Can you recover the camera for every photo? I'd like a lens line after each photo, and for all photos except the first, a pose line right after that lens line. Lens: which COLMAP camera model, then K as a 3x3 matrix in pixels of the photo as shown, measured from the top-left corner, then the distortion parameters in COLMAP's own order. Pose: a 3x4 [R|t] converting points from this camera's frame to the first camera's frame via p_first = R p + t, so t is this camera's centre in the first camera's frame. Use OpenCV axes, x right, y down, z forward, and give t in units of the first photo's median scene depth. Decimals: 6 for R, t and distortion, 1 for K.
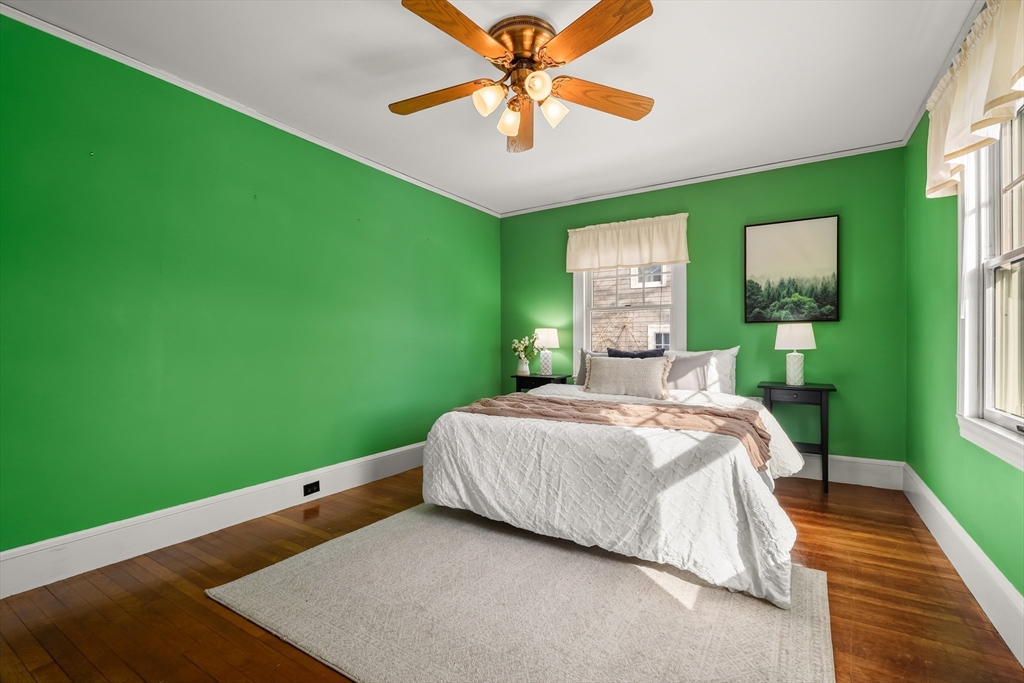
lens RADIAL K [[465.4, 0, 512.0], [0, 465.4, 339.8], [0, 0, 1]] dist [-0.006678, 0.002896]
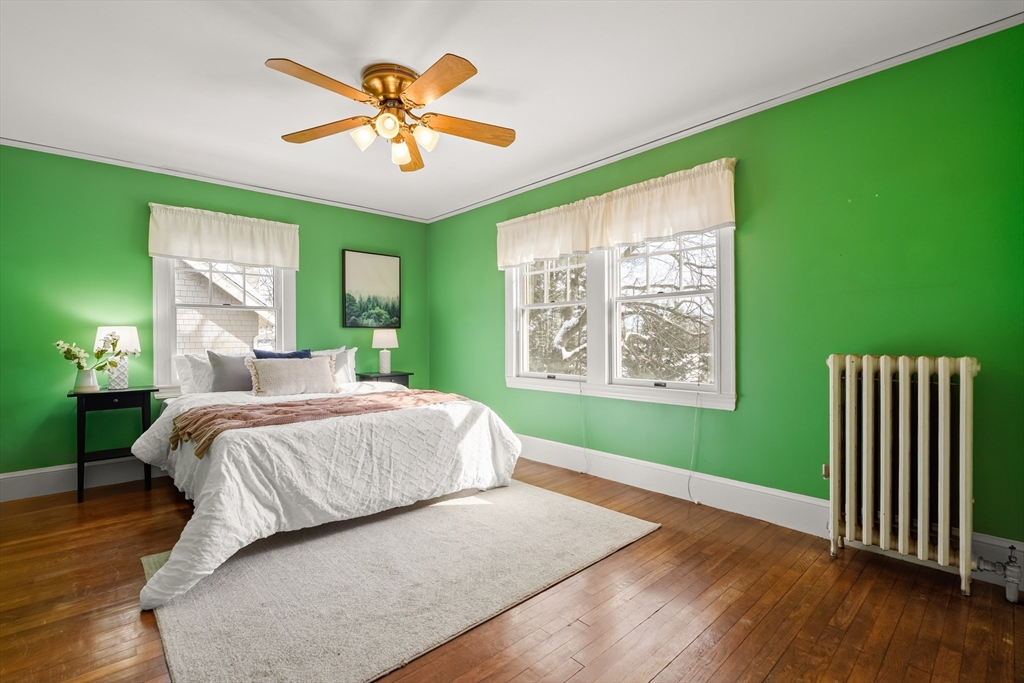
lens RADIAL K [[465.4, 0, 508.5], [0, 465.4, 337.8], [0, 0, 1]] dist [-0.006678, 0.002896]
pose [[0.269775, 0.005294, 0.962909, -0.655195], [-0.000599, 0.999986, -0.005331, -0.001835], [-0.962923, 0.000861, 0.269774, 0.267195]]
